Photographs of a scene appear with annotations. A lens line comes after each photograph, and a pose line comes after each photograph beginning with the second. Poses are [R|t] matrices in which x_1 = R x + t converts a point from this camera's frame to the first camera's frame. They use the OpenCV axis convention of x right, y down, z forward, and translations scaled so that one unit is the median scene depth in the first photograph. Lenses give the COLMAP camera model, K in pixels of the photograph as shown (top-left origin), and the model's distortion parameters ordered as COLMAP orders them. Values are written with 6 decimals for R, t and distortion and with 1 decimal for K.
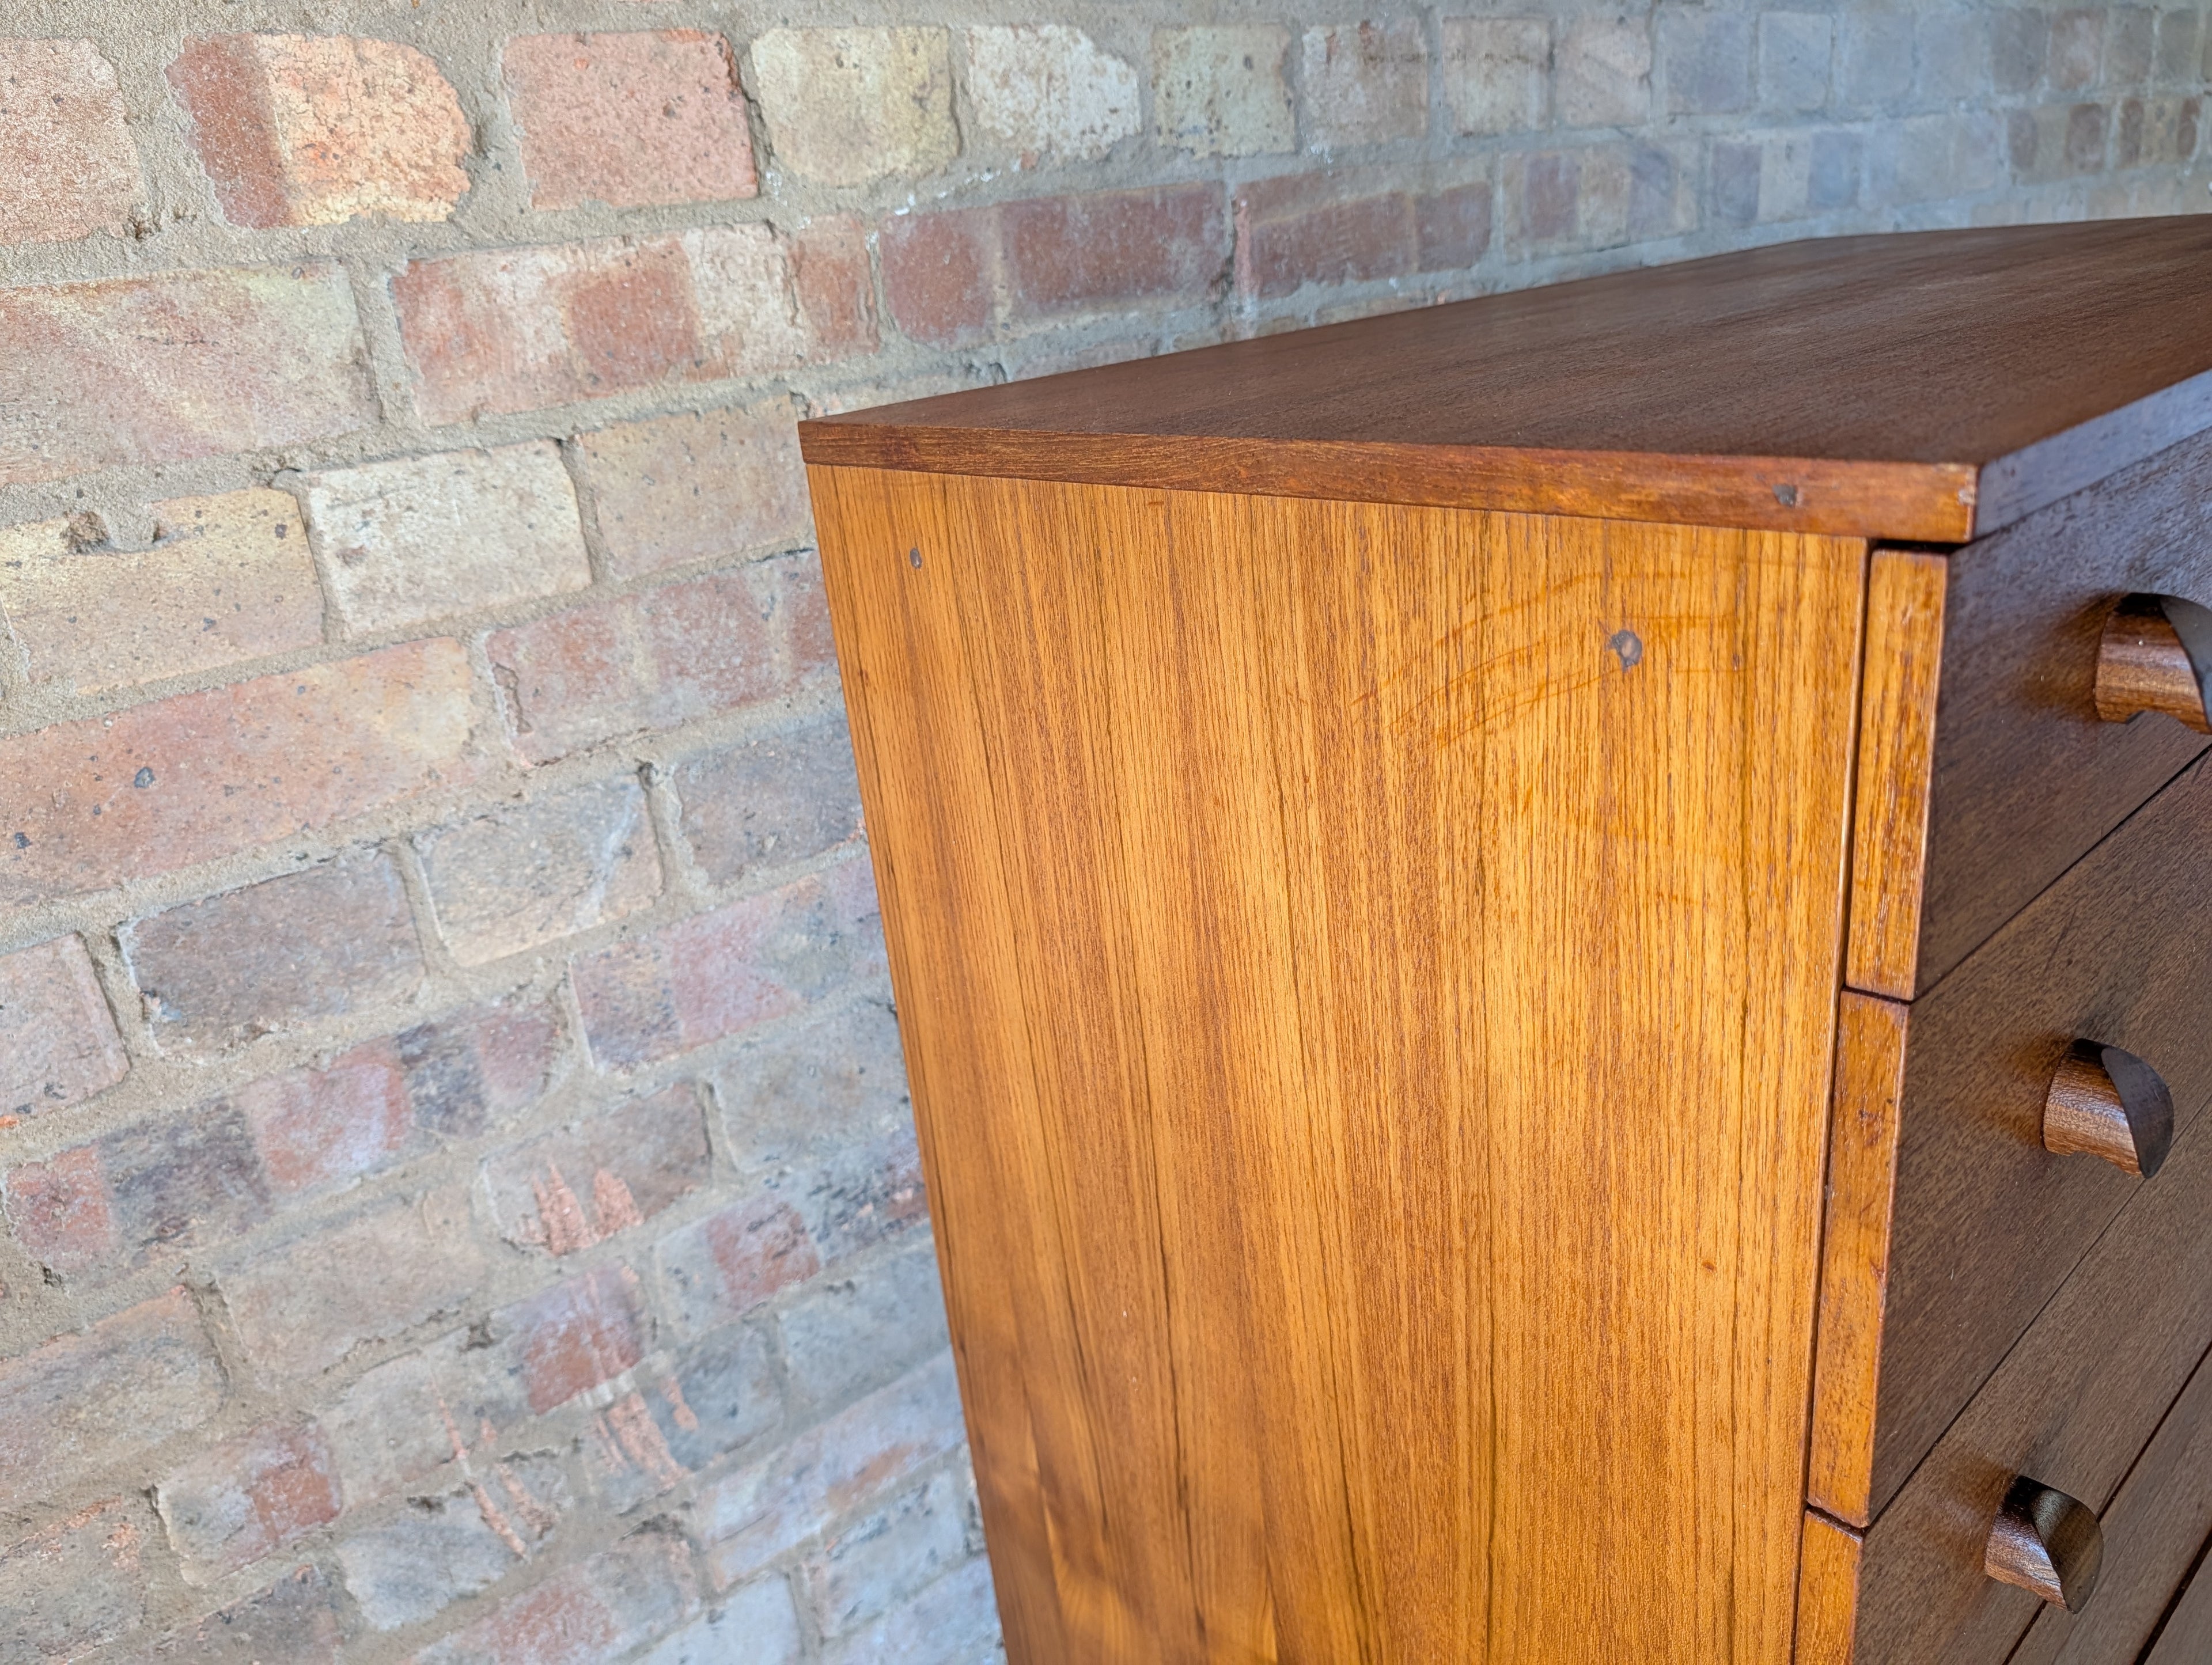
lens RADIAL K [[1604.7, 0, 1107.6], [0, 1604.7, 840.6], [0, 0, 1]] dist [-0.002869, -0.004183]
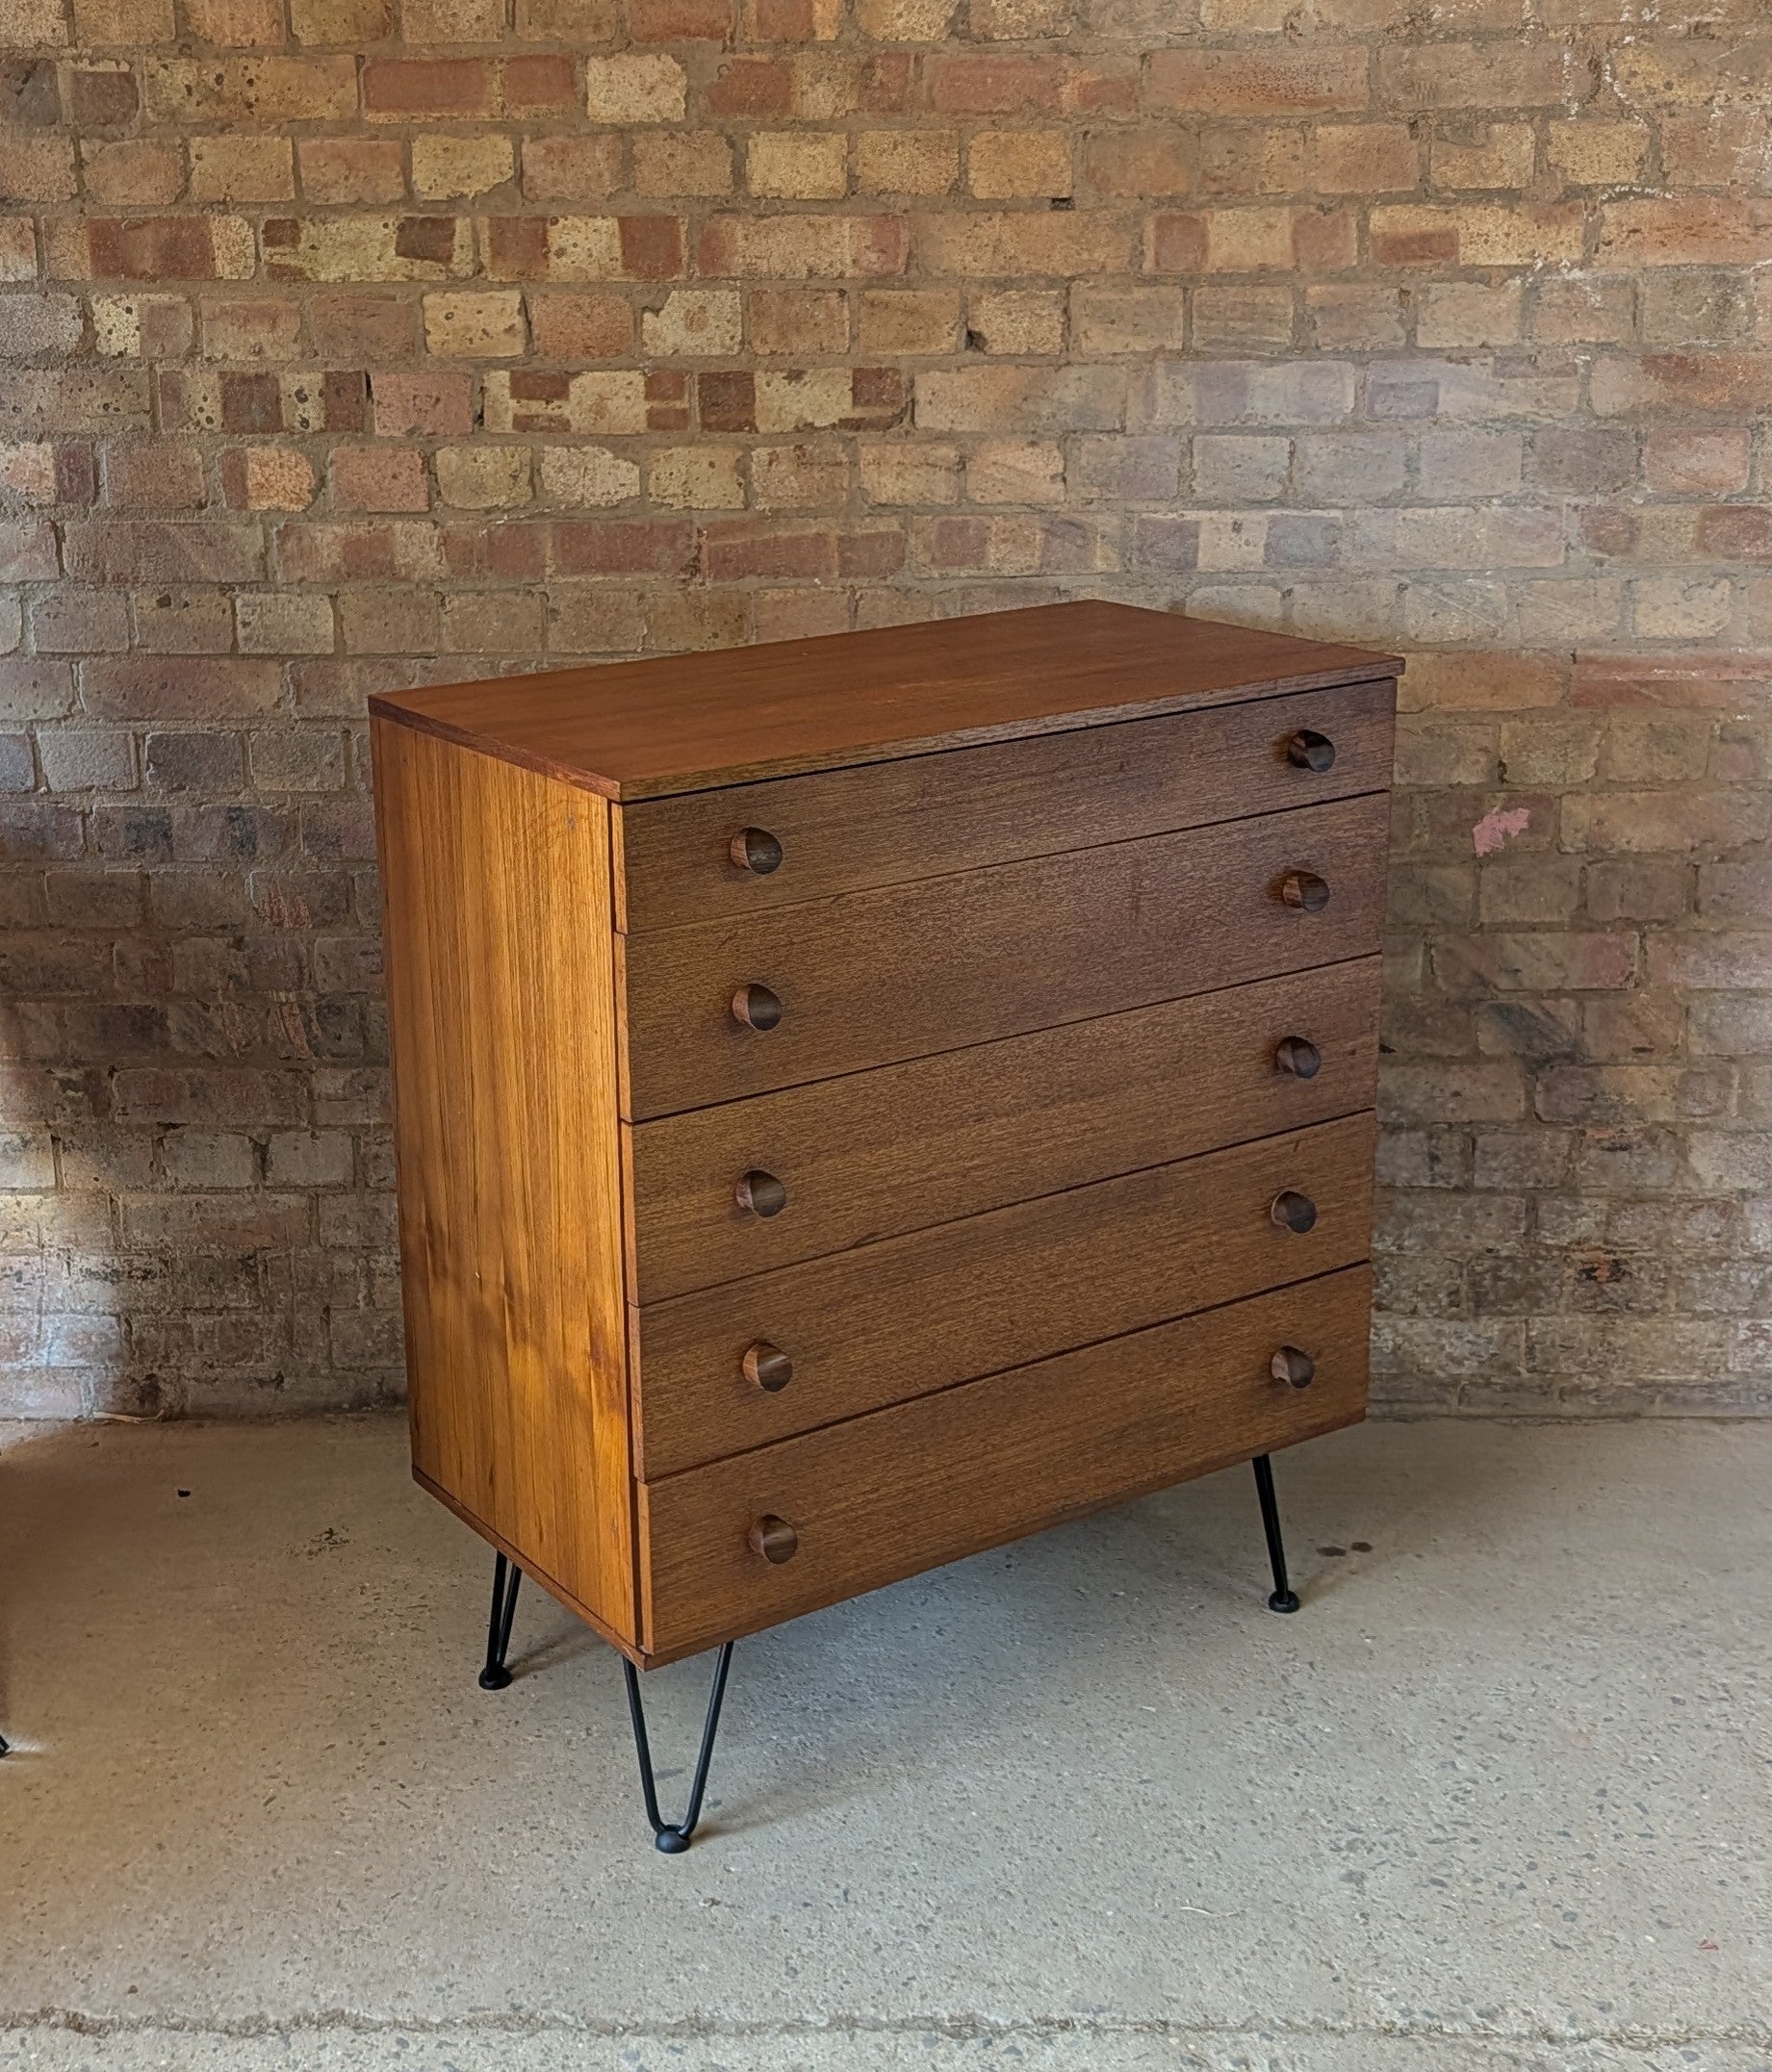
lens RADIAL K [[2795.2, 0, 771.3], [0, 2795.2, 970.9], [0, 0, 1]] dist [0.020289, 0.000000]
pose [[0.751434, 0.271249, -0.601474, 2.816216], [-0.291292, 0.954323, 0.066458, -0.169103], [0.592027, 0.125266, 0.796123, -1.905153]]
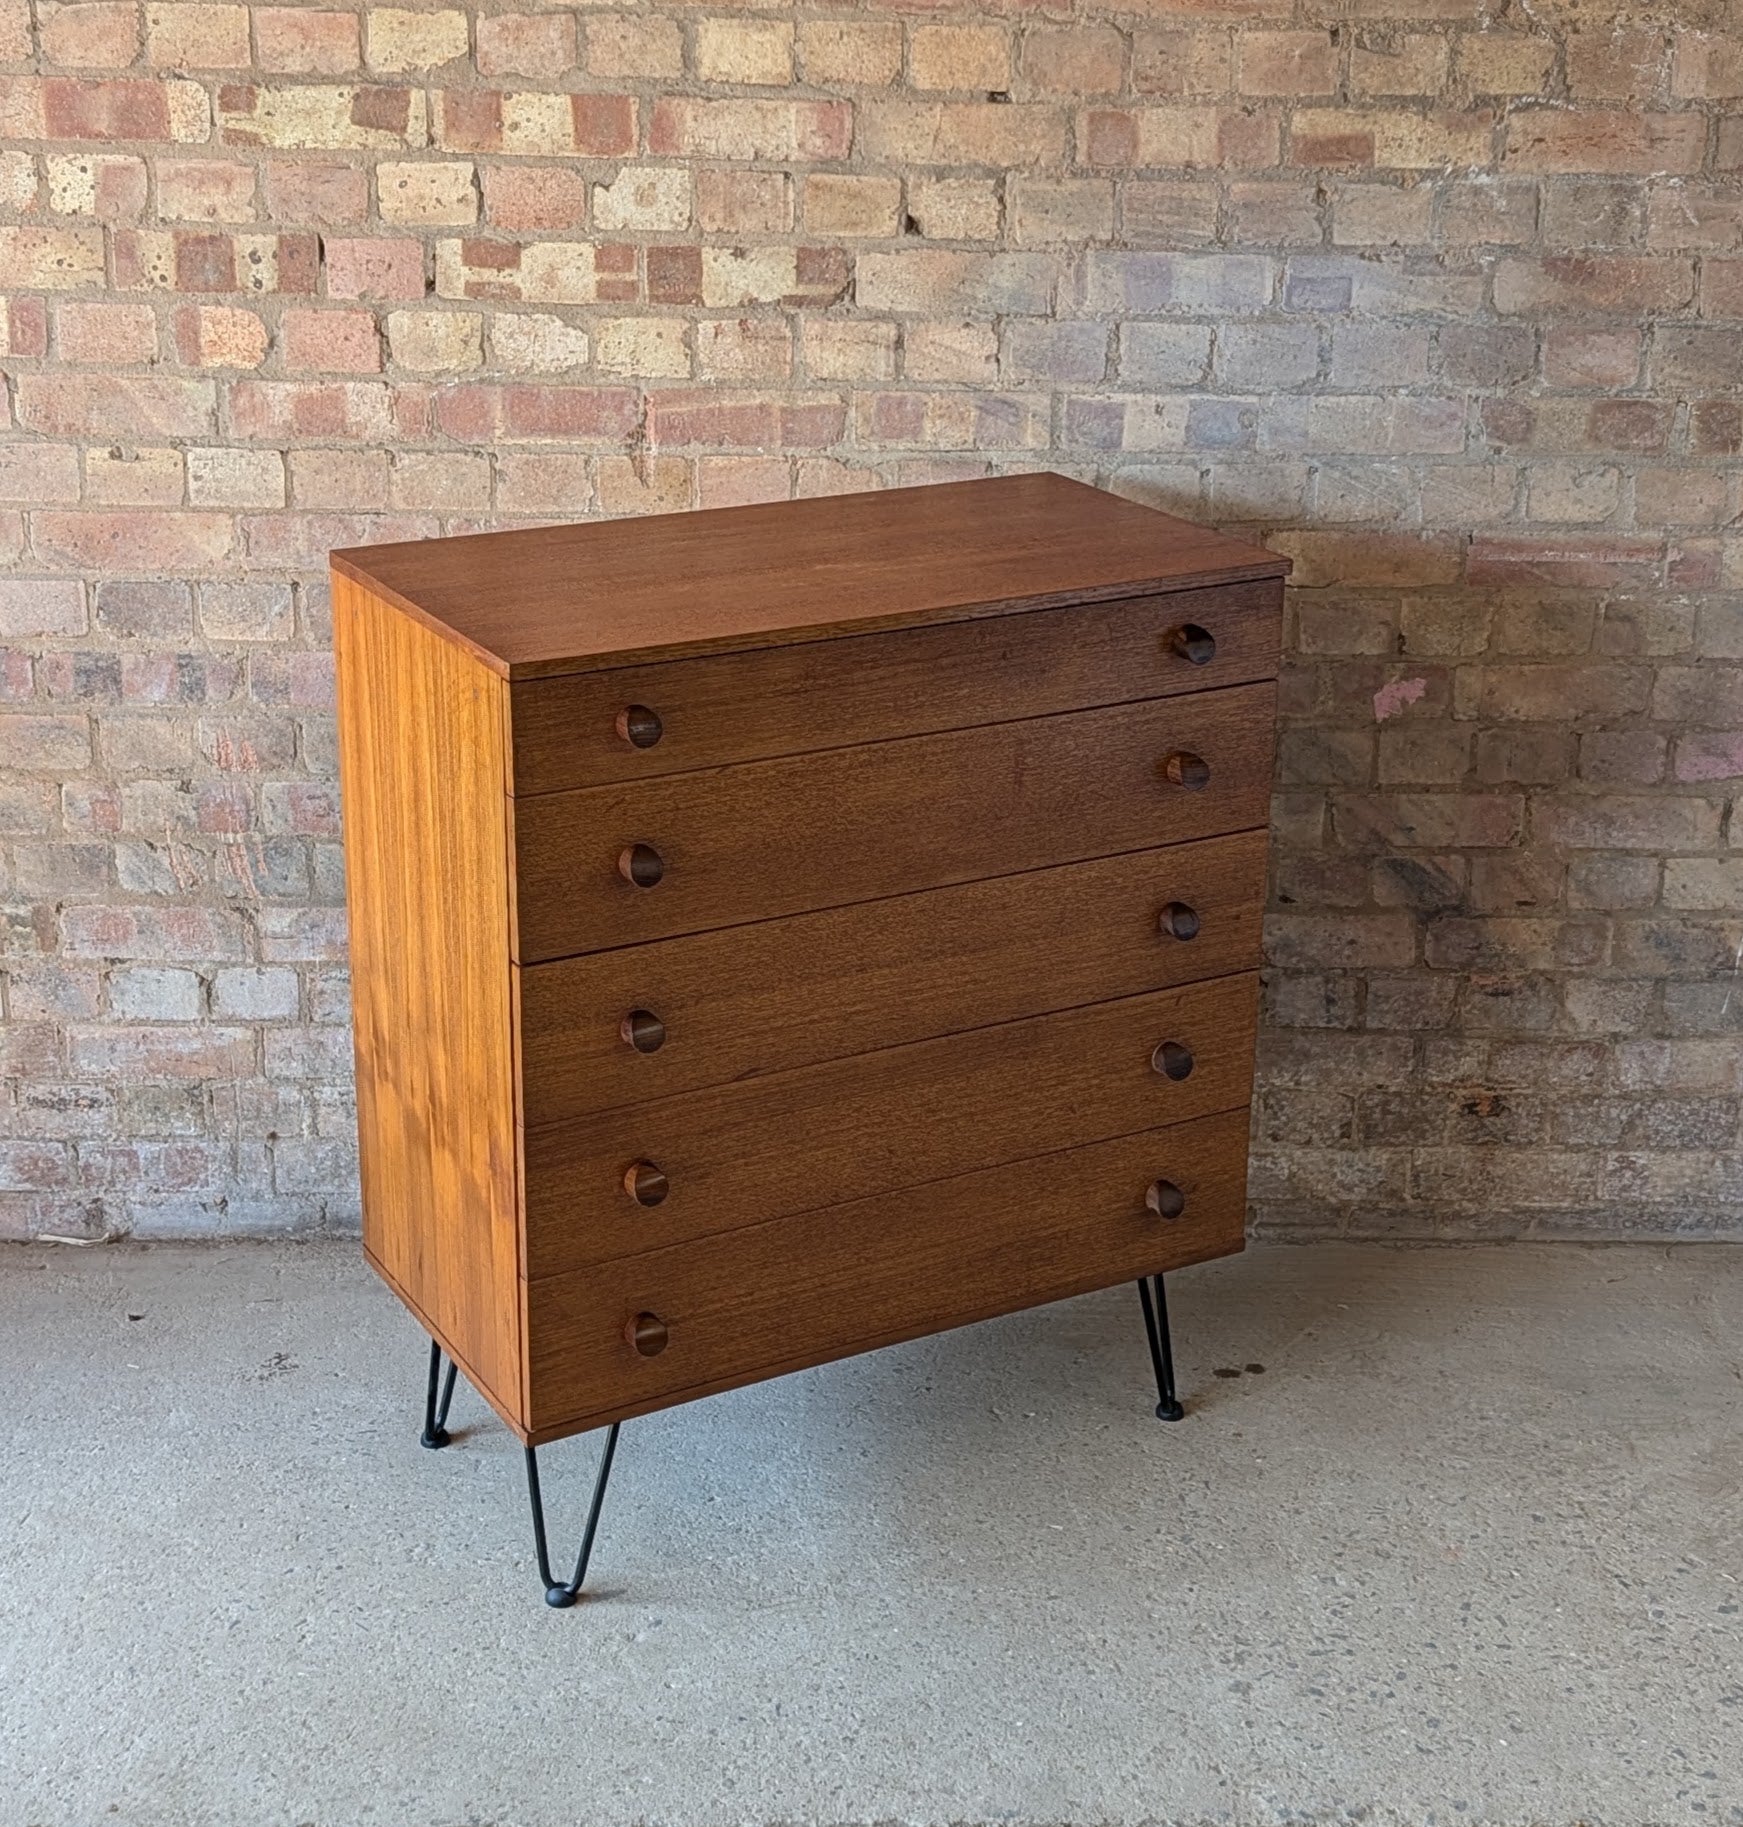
lens RADIAL K [[2894.7, 0, 894.8], [0, 2894.7, 847.5], [0, 0, 1]] dist [0.057337, 0.000000]
pose [[0.791799, 0.313694, -0.524071, 2.913105], [-0.310263, 0.945660, 0.097281, -0.383956], [0.526109, 0.085572, 0.846101, -2.248446]]
